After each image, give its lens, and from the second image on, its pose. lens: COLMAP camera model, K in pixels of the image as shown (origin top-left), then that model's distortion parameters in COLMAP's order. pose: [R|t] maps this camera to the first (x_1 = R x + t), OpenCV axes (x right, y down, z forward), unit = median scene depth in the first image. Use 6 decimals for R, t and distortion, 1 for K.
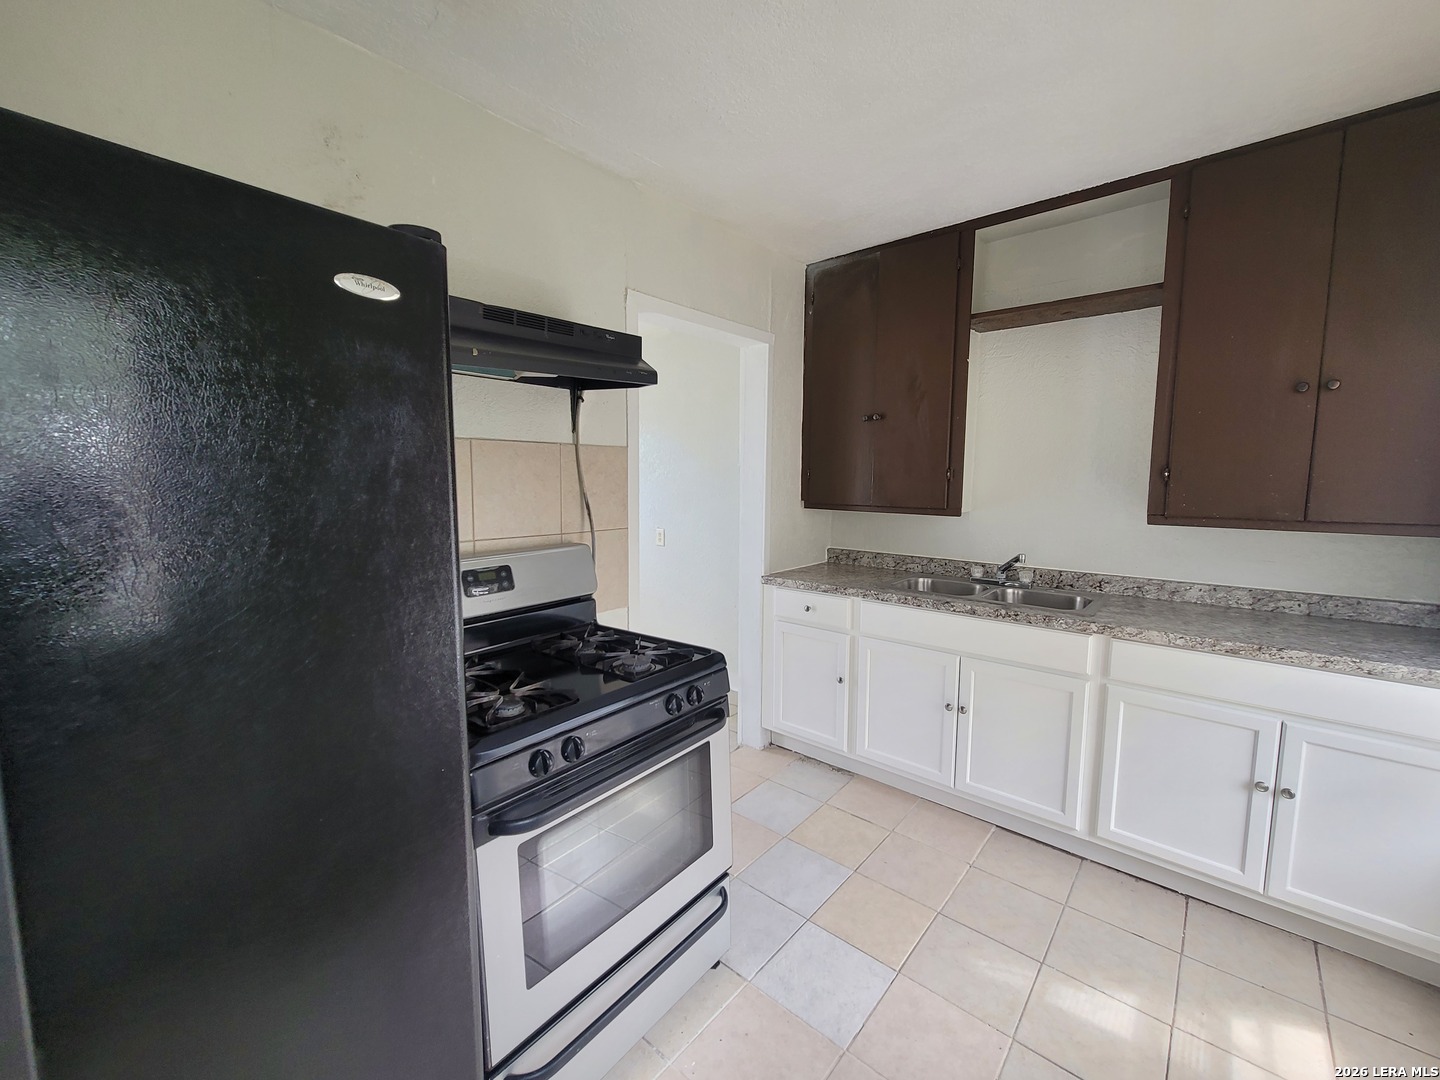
lens RADIAL K [[582.3, 0, 724.7], [0, 582.3, 535.9], [0, 0, 1]] dist [-0.004604, 0.000305]
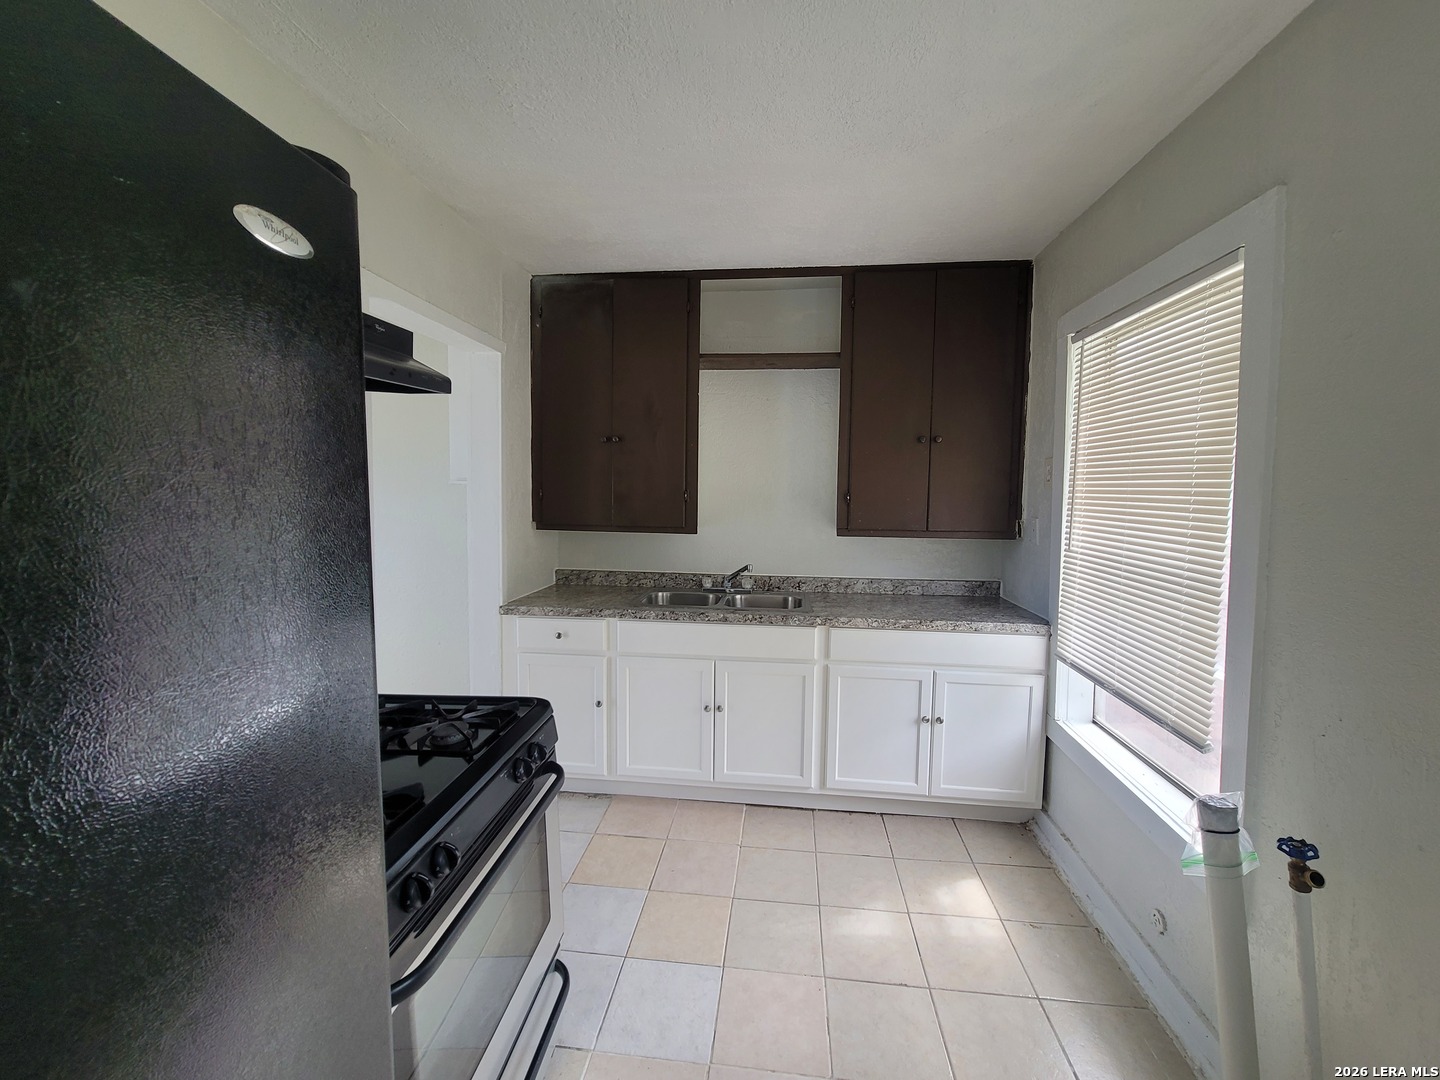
lens RADIAL K [[582.3, 0, 710.8], [0, 582.3, 533.8], [0, 0, 1]] dist [-0.004604, 0.000305]
pose [[0.824894, -0.035294, 0.564185, -0.242308], [0.048302, 0.998800, -0.008141, -0.028728], [-0.563220, 0.033967, 0.825608, 0.088016]]
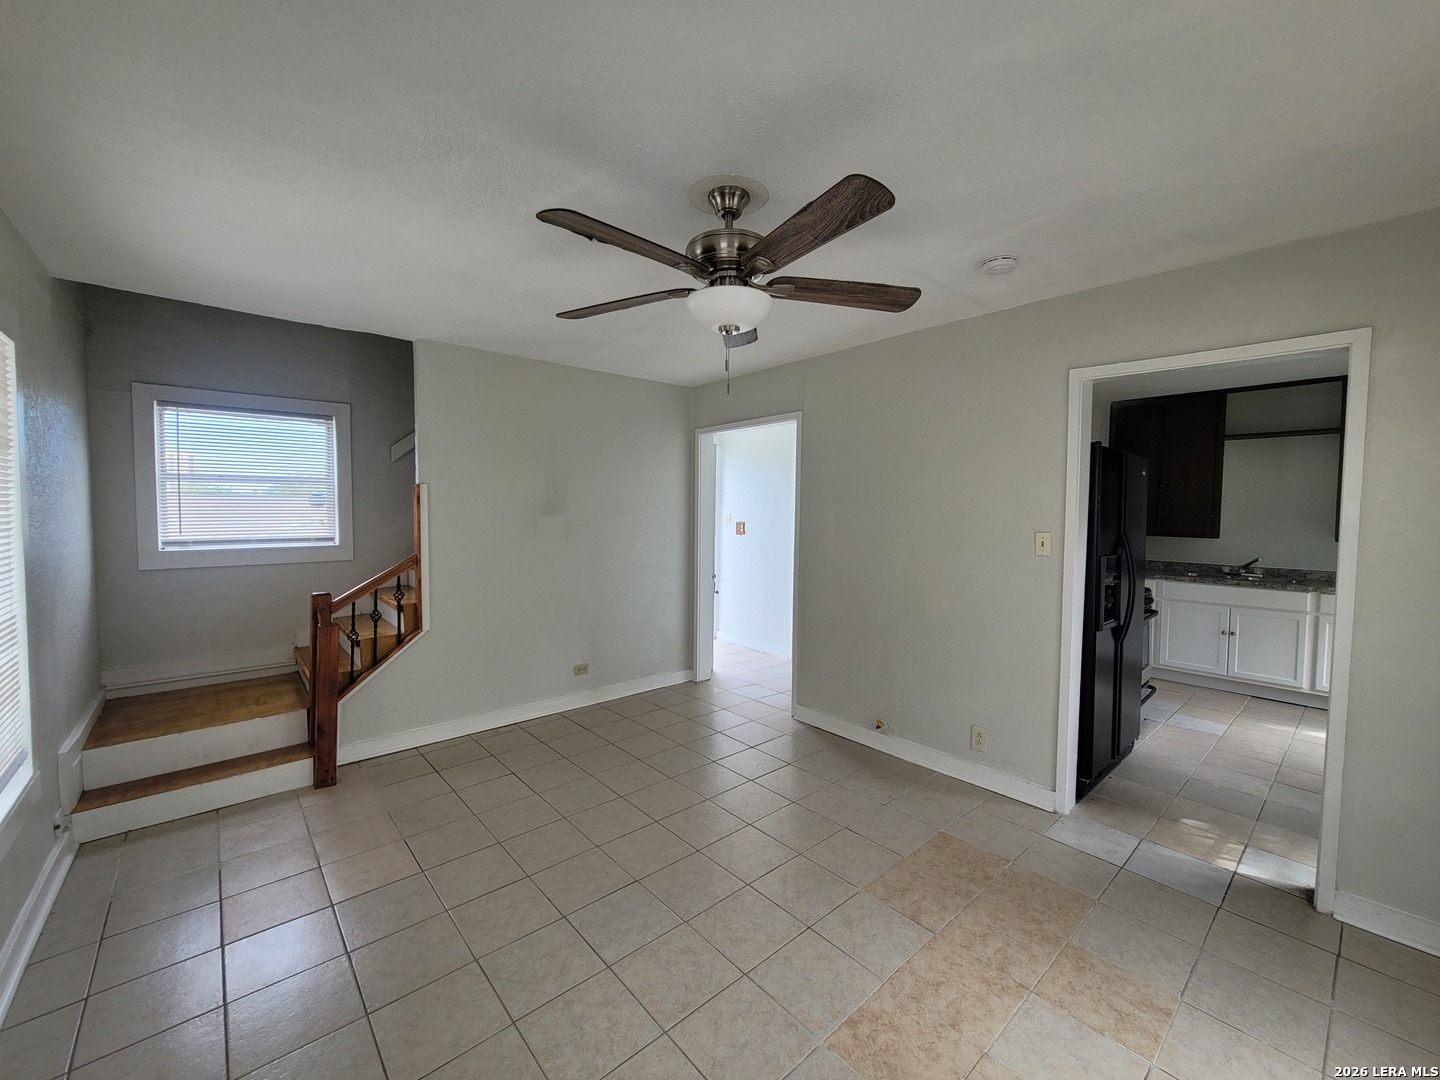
lens RADIAL K [[582.3, 0, 714.8], [0, 582.3, 532.7], [0, 0, 1]] dist [-0.004604, 0.000305]
pose [[0.991808, 0.024136, -0.125437, -1.234596], [-0.032856, 0.997150, -0.067919, 0.161019], [0.123440, 0.071484, 0.989774, -1.352457]]
